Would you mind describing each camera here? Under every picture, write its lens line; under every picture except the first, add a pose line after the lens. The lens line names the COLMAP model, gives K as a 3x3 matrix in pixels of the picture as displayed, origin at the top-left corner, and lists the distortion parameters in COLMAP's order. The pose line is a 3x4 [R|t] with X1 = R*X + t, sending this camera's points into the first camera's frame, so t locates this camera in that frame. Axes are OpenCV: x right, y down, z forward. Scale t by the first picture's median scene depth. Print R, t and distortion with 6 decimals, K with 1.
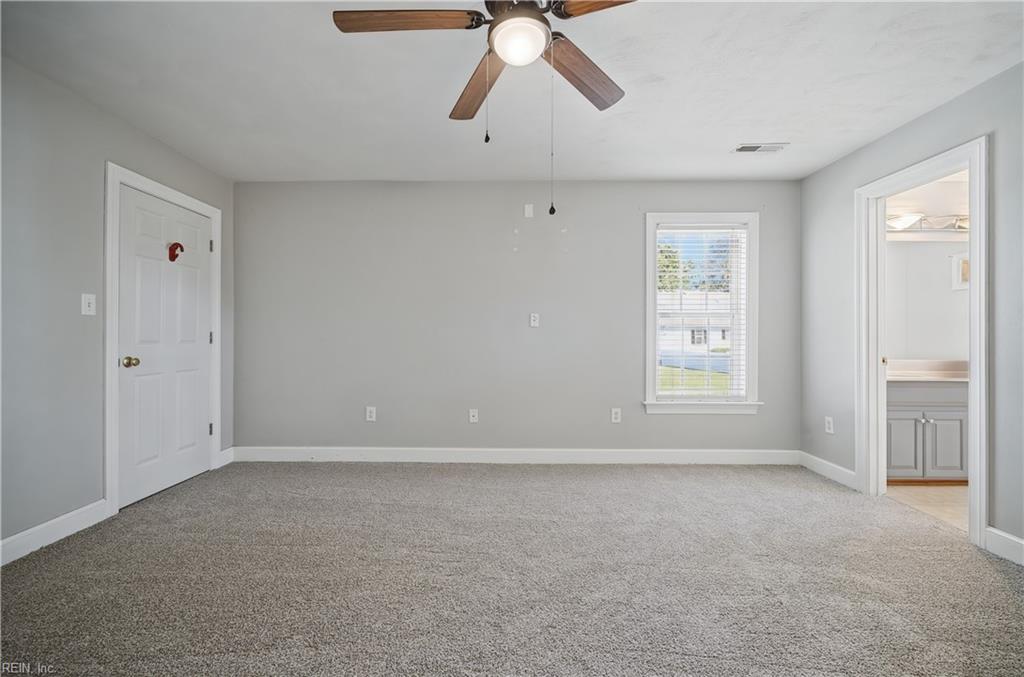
lens RADIAL K [[406.1, 0, 510.4], [0, 406.1, 336.4], [0, 0, 1]] dist [0.000462, 0.000429]
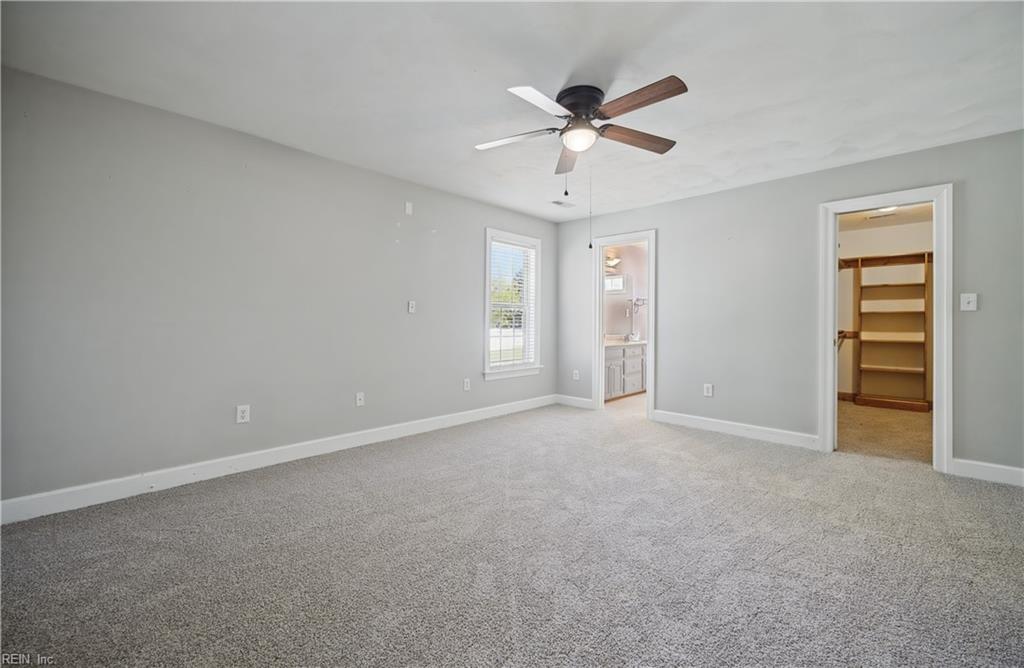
lens RADIAL K [[405.3, 0, 510.3], [0, 405.3, 320.4], [0, 0, 1]] dist [0.004202, 0.000486]
pose [[0.696774, 0.005670, 0.717269, -0.581817], [-0.002014, 0.999980, -0.005948, 0.003716], [-0.717288, 0.002699, 0.696771, 0.029437]]
